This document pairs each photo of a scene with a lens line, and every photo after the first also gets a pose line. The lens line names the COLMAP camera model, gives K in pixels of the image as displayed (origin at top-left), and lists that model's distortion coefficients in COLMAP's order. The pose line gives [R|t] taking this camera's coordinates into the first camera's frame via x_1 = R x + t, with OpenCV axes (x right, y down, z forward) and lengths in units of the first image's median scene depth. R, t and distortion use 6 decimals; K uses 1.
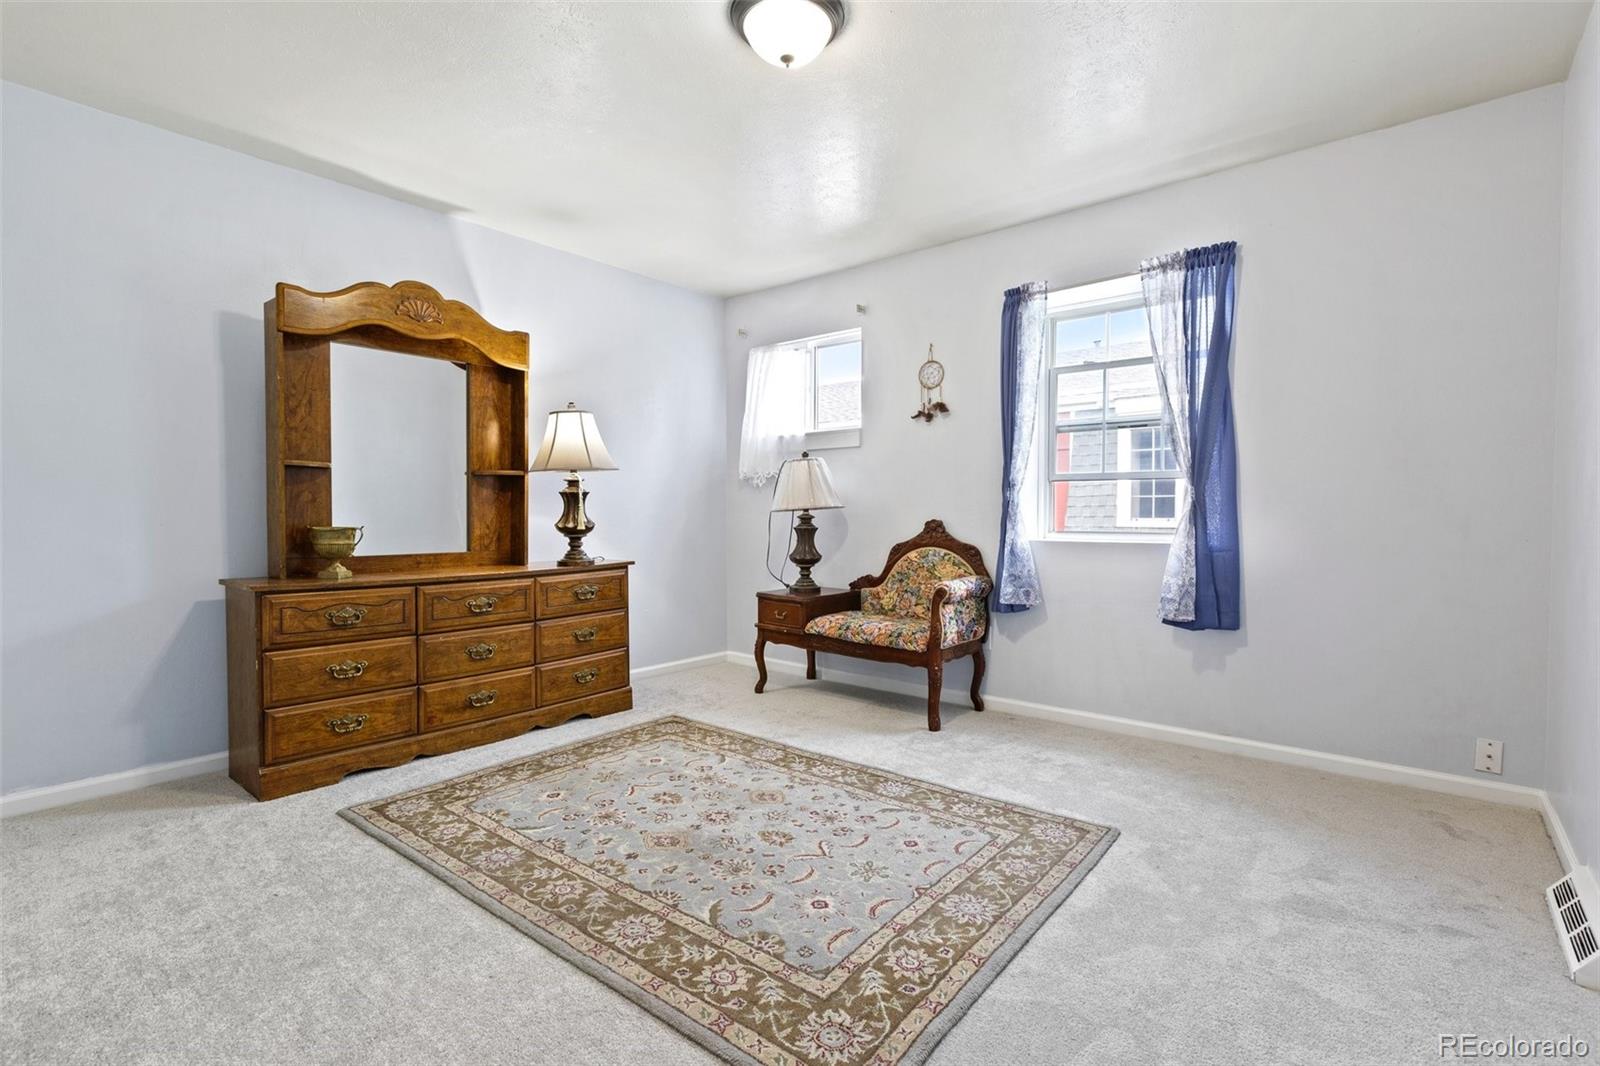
lens RADIAL K [[730.0, 0, 803.9], [0, 730.0, 525.8], [0, 0, 1]] dist [0.001590, 0.000168]
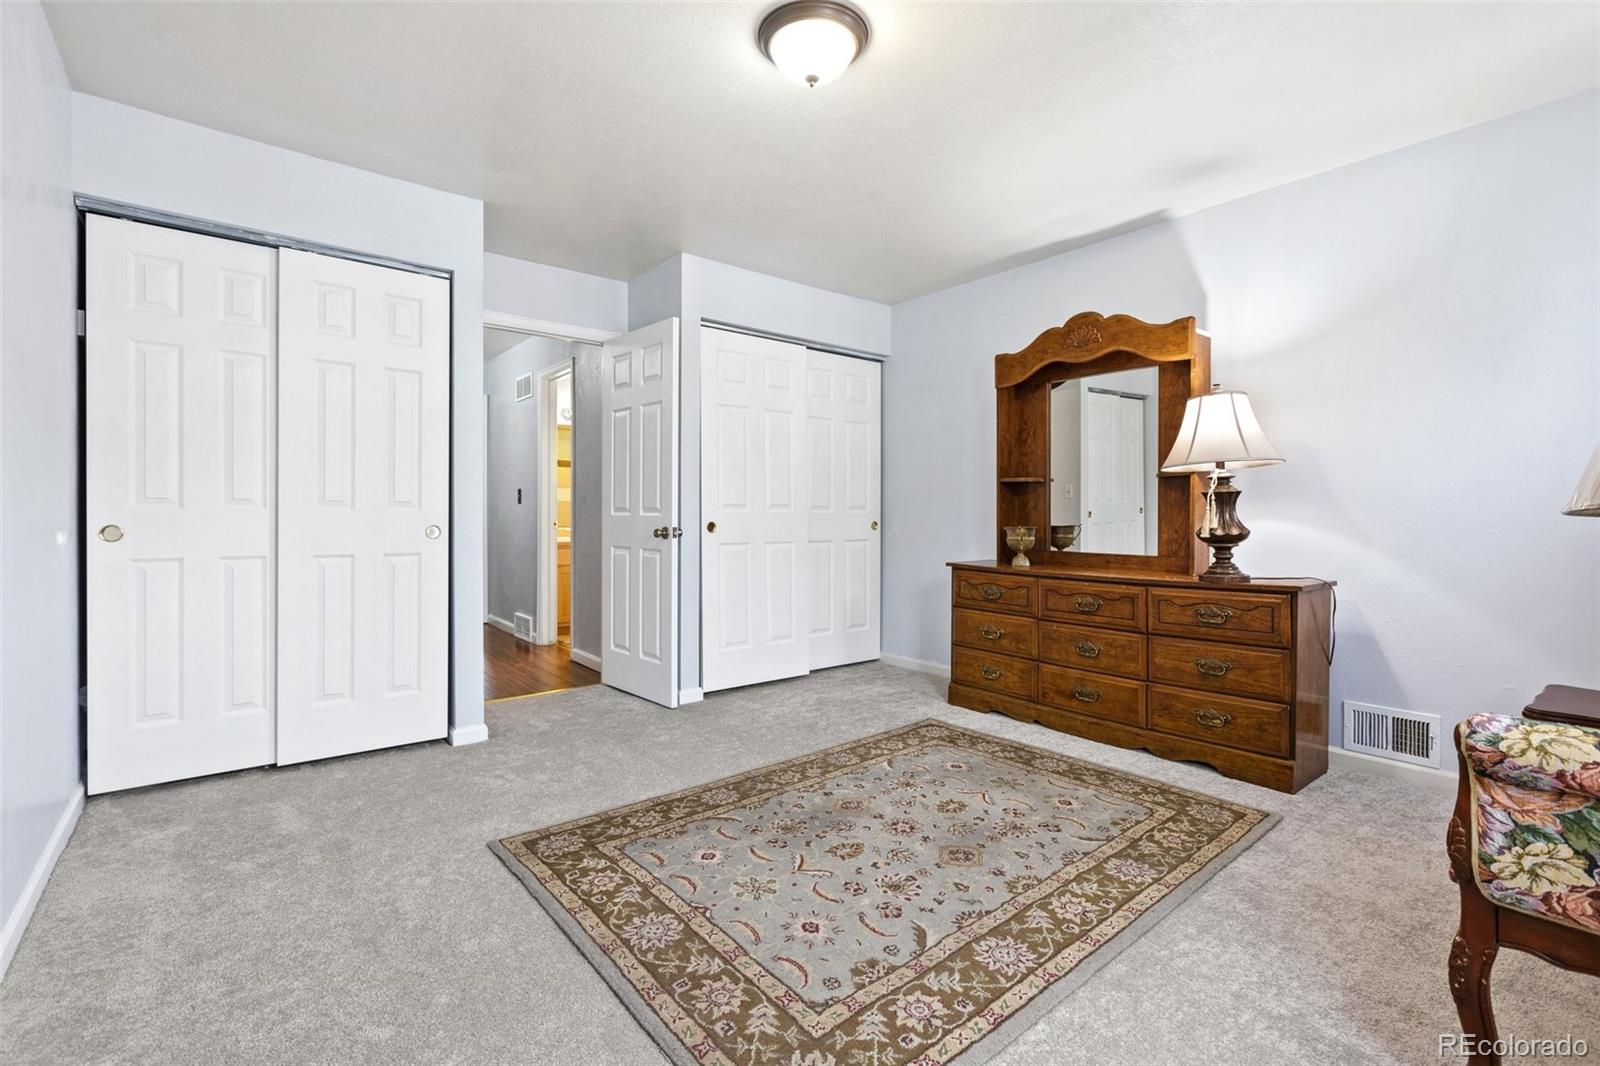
lens RADIAL K [[722.9, 0, 804.0], [0, 722.9, 517.7], [0, 0, 1]] dist [-0.000680, 0.000092]
pose [[-0.195755, 0.003254, -0.980647, 0.804279], [-0.021567, 0.999738, 0.007622, -0.018272], [0.980416, 0.022642, -0.195634, 0.988701]]
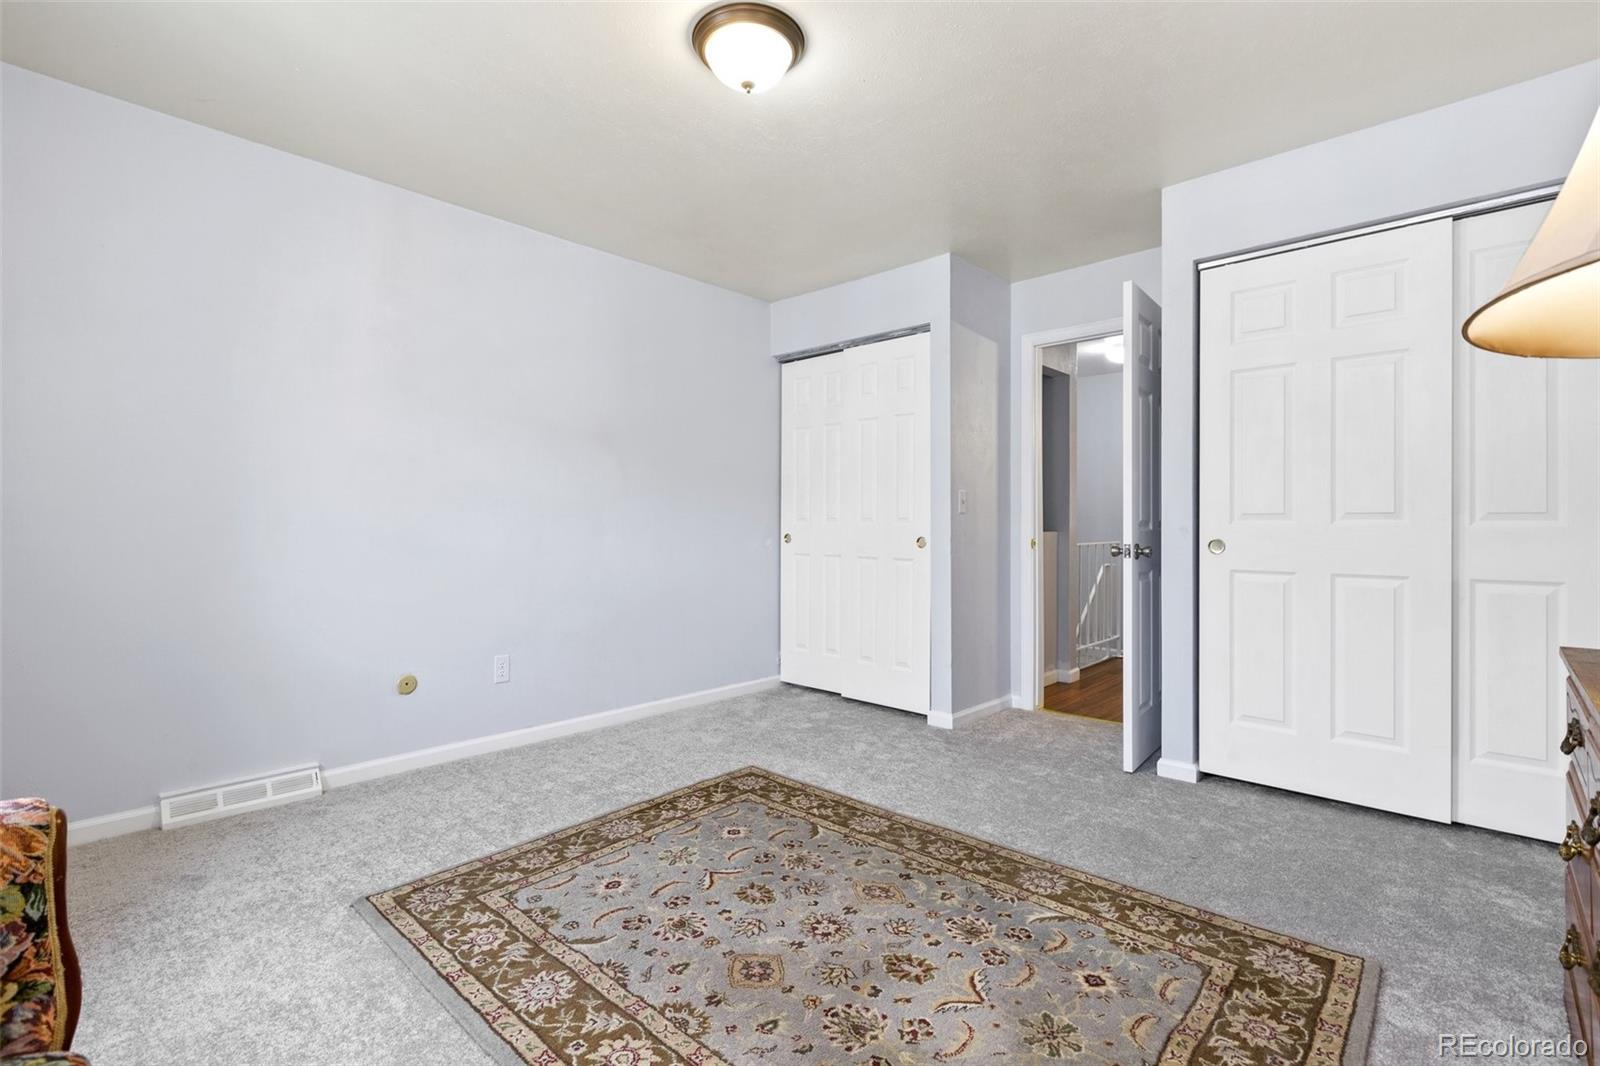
lens RADIAL K [[730.0, 0, 803.9], [0, 730.0, 525.8], [0, 0, 1]] dist [0.001590, 0.000168]
pose [[-0.997750, -0.001376, 0.067032, -0.136544], [-0.000120, 0.999824, 0.018735, -0.033999], [-0.067046, 0.018685, -0.997575, 1.652439]]
